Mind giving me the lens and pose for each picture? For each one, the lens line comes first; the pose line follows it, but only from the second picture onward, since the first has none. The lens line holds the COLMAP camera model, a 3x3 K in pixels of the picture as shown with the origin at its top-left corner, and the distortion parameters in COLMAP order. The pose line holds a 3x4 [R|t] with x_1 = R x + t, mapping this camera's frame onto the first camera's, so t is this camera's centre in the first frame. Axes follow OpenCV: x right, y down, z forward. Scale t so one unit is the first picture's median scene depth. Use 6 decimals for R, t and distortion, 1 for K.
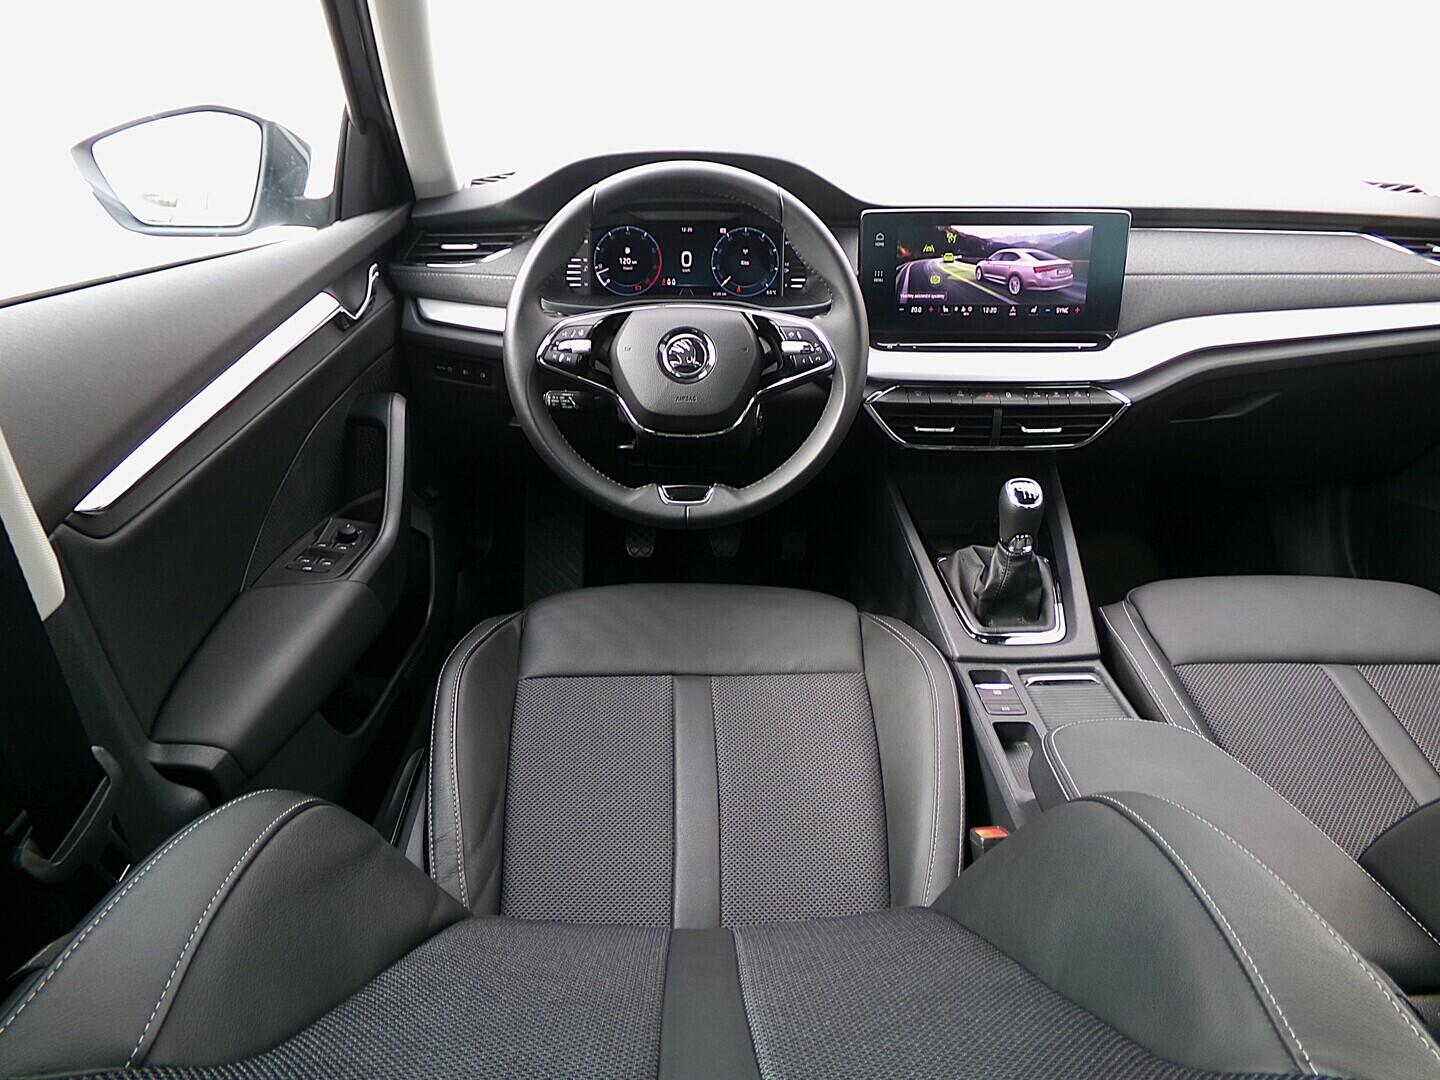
lens RADIAL K [[1058.0, 0, 720.6], [0, 1058.0, 537.9], [0, 0, 1]] dist [-0.063690, 0.101337]
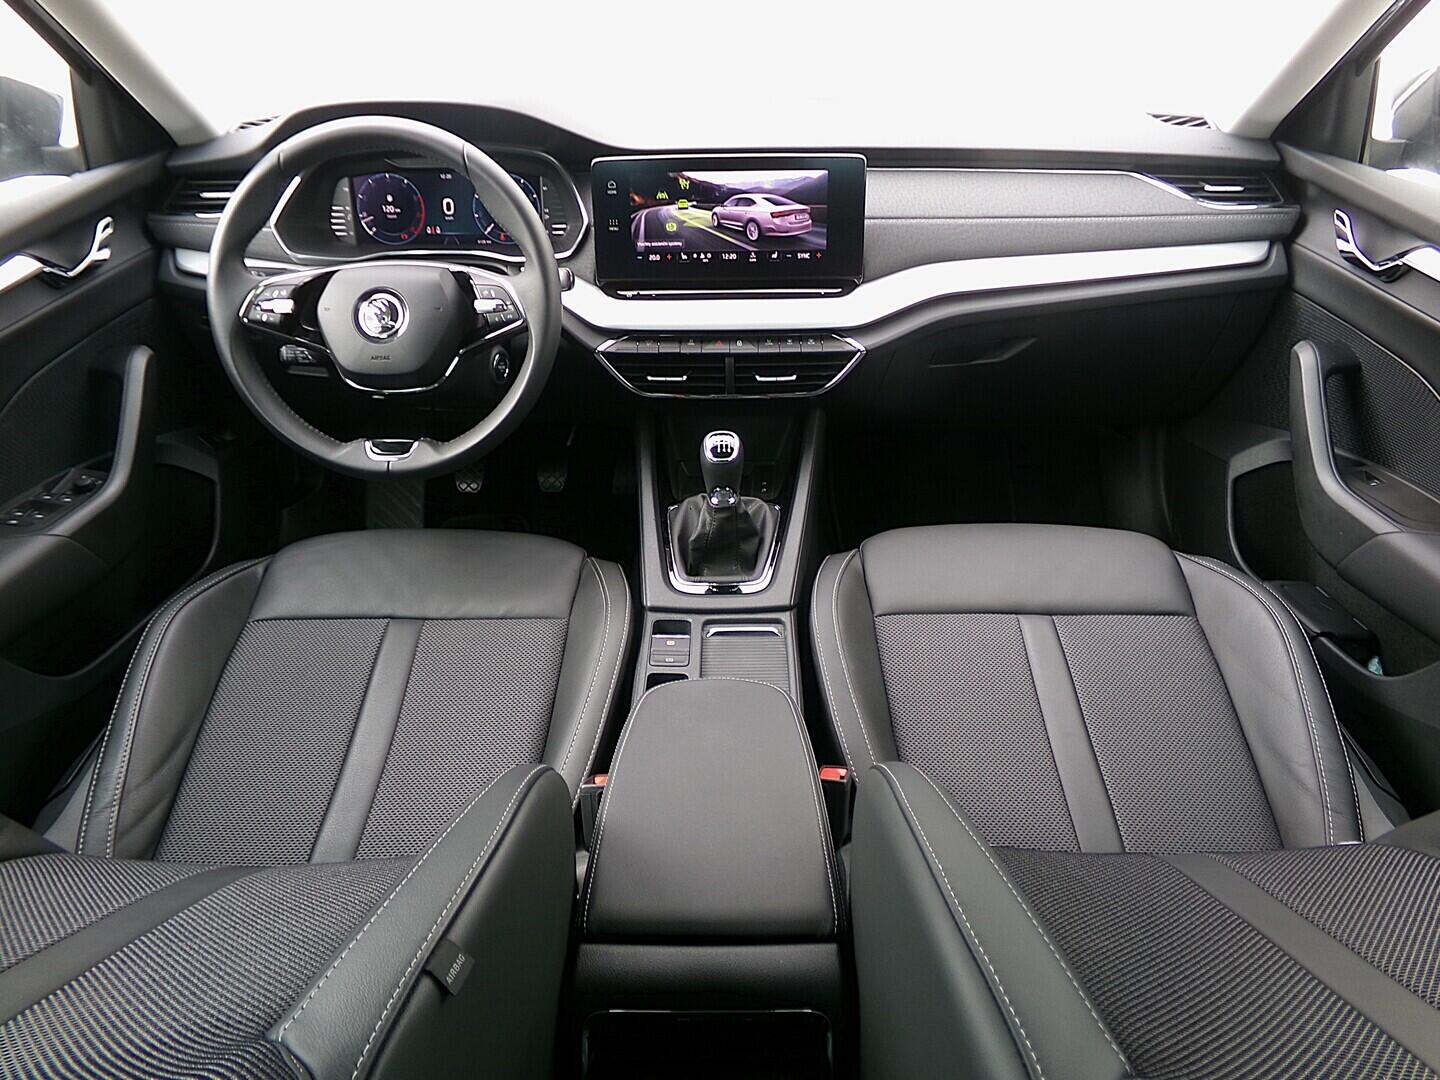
lens RADIAL K [[1058.0, 0, 742.3], [0, 1058.0, 543.3], [0, 0, 1]] dist [-0.063690, 0.101337]
pose [[0.998744, 0.006075, -0.049731, 0.324256], [-0.001246, 0.995324, 0.096581, -0.043235], [0.050085, -0.096398, 0.994082, -0.018943]]
